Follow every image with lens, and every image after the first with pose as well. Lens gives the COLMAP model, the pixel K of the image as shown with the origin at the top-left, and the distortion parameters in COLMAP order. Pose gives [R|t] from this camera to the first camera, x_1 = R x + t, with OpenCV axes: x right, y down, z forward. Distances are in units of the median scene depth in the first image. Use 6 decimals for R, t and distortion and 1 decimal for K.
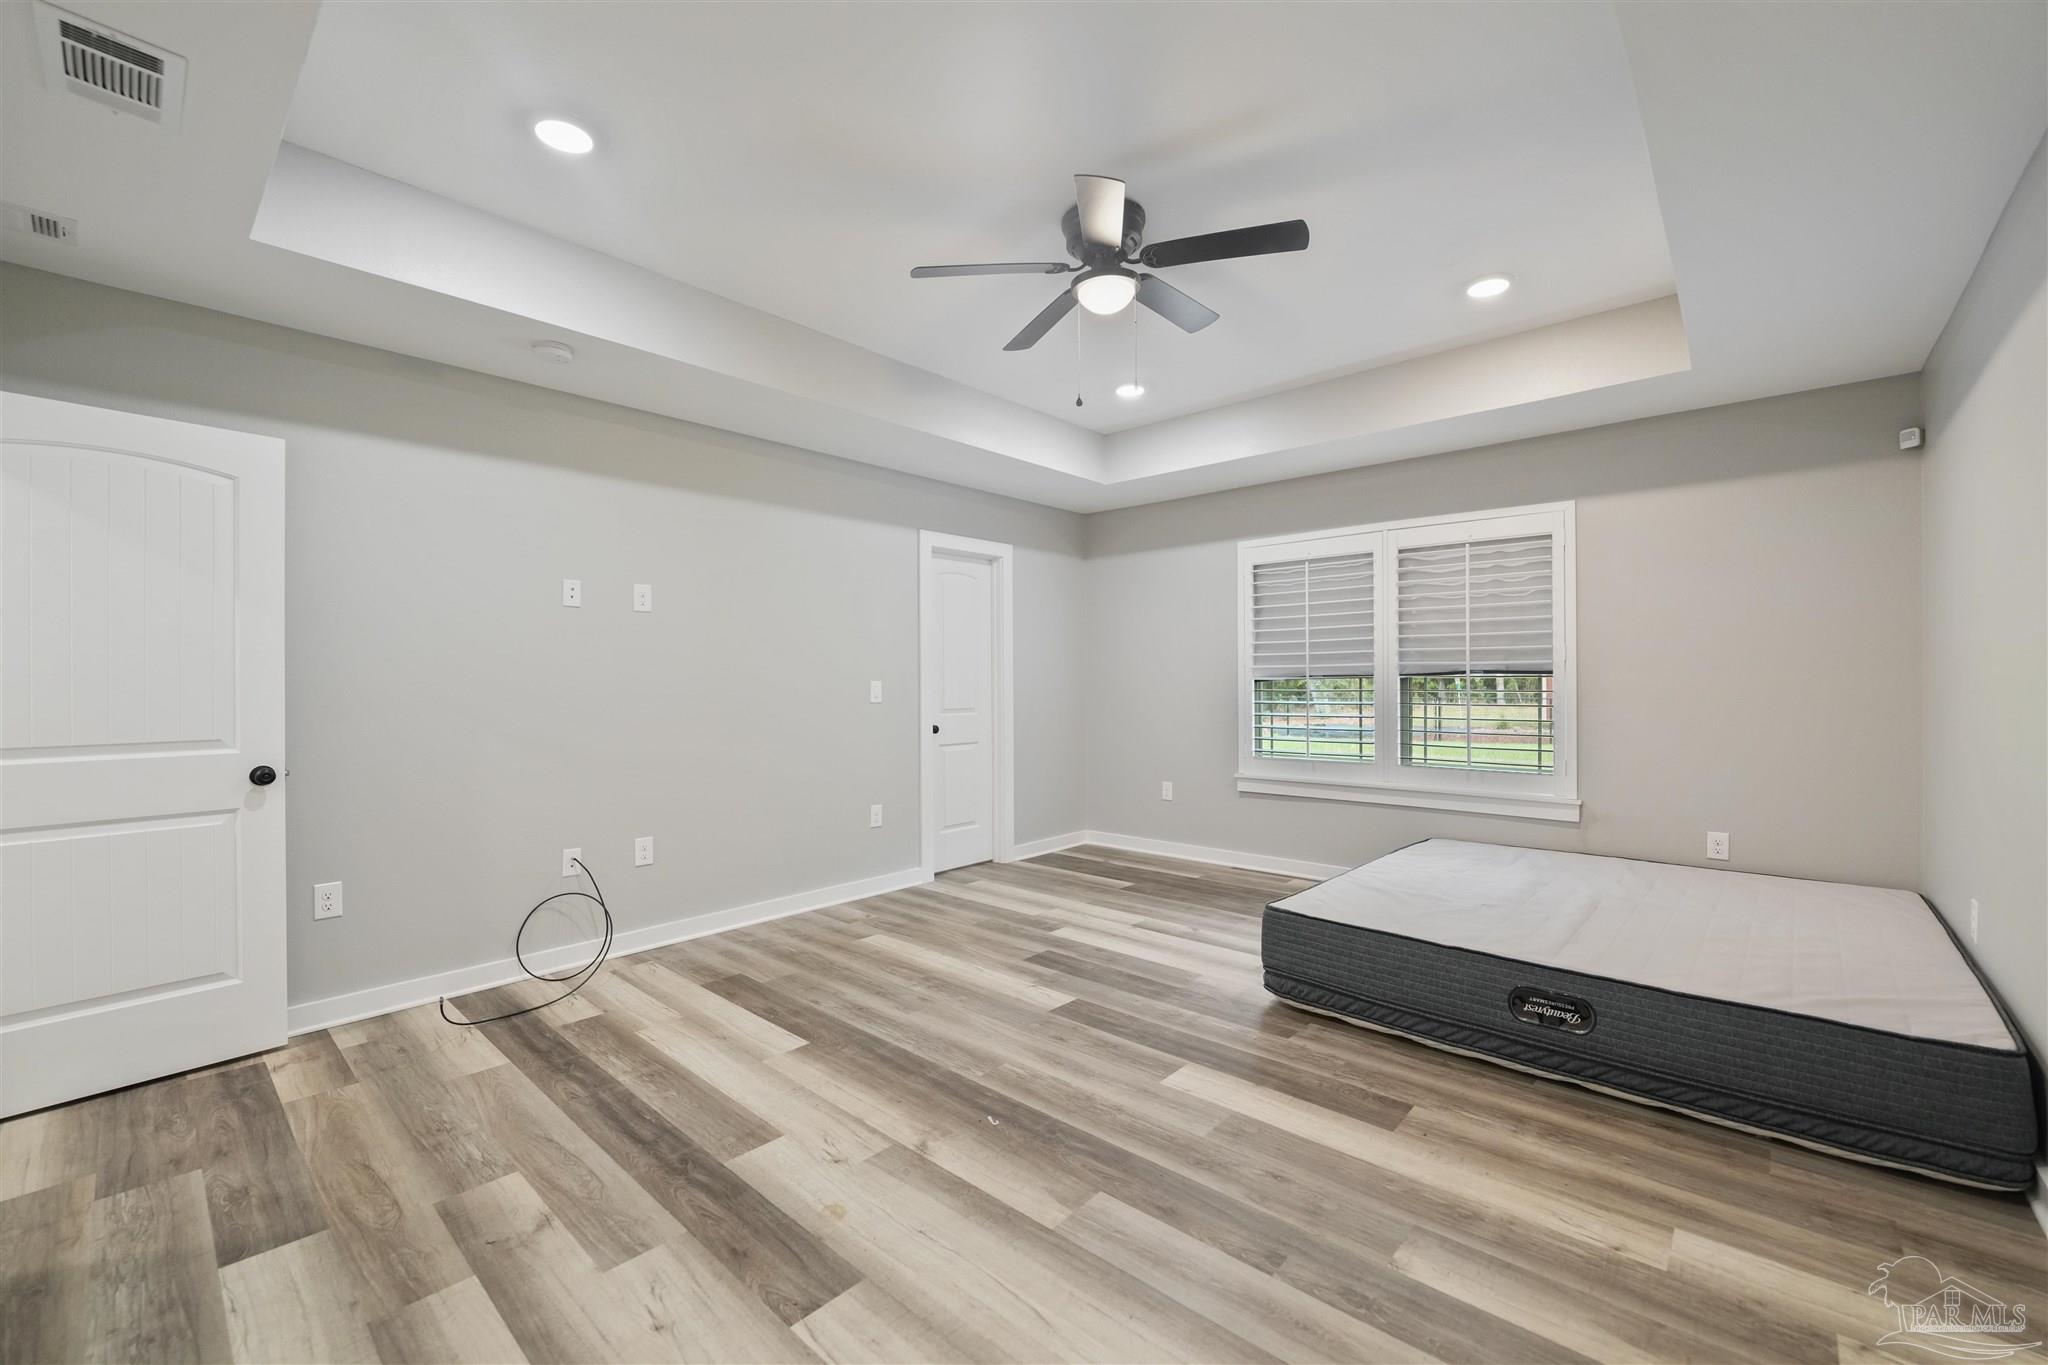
lens RADIAL K [[829.4, 0, 1026.7], [0, 829.4, 680.8], [0, 0, 1]] dist [-0.003949, -0.004986]
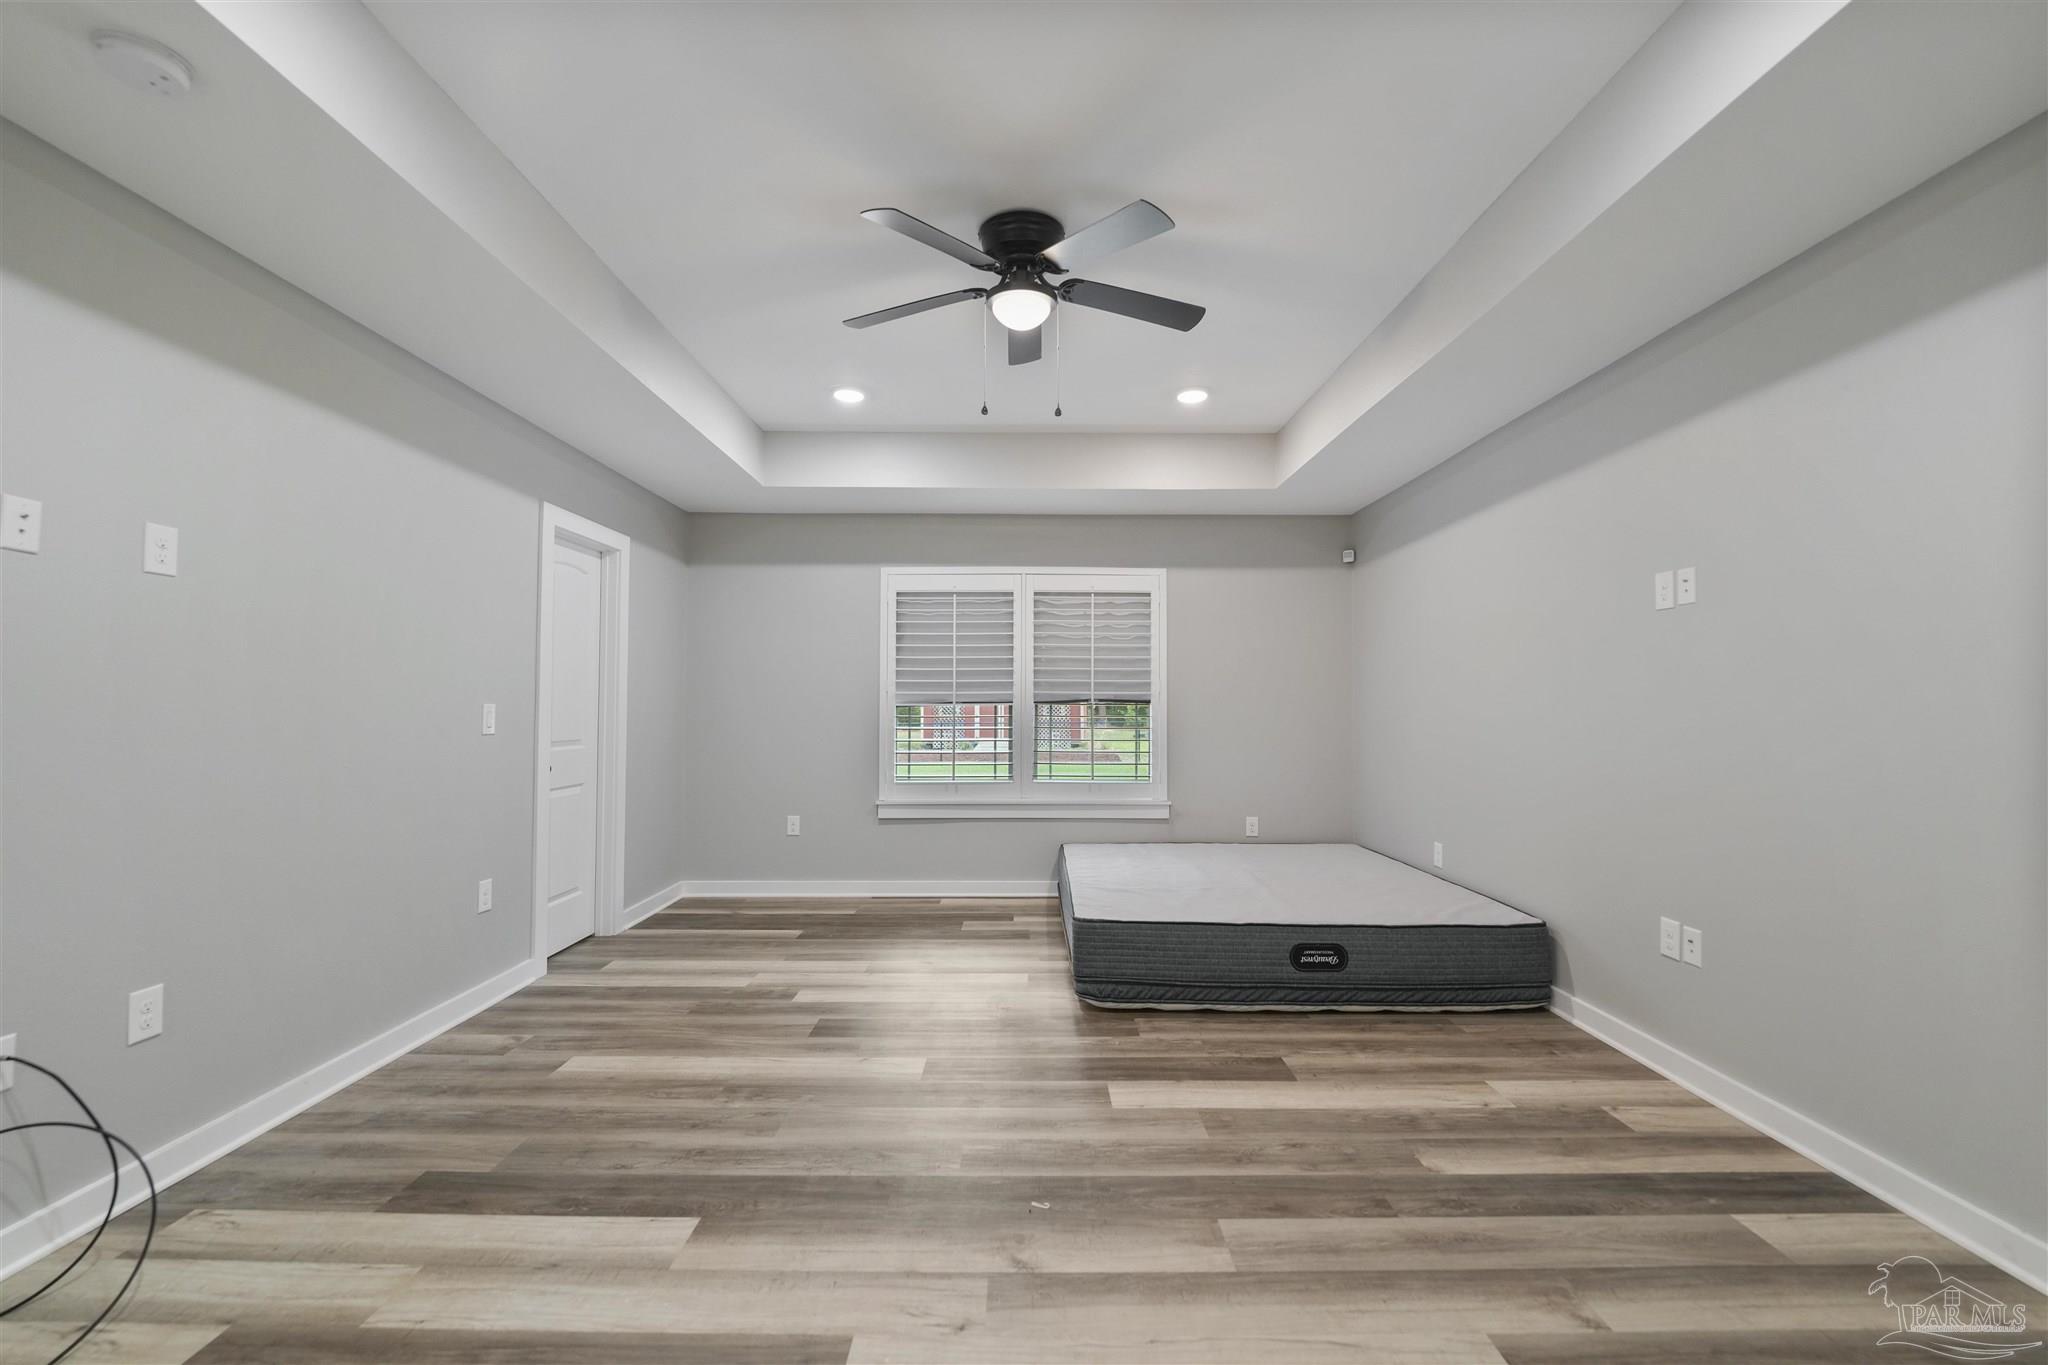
lens RADIAL K [[829.4, 0, 1026.7], [0, 829.4, 680.8], [0, 0, 1]] dist [-0.003949, -0.004986]
pose [[0.740362, 0.027158, 0.671659, -0.397517], [-0.006280, 0.999419, -0.033488, 0.001793], [-0.672179, 0.020575, 0.740103, 0.209237]]
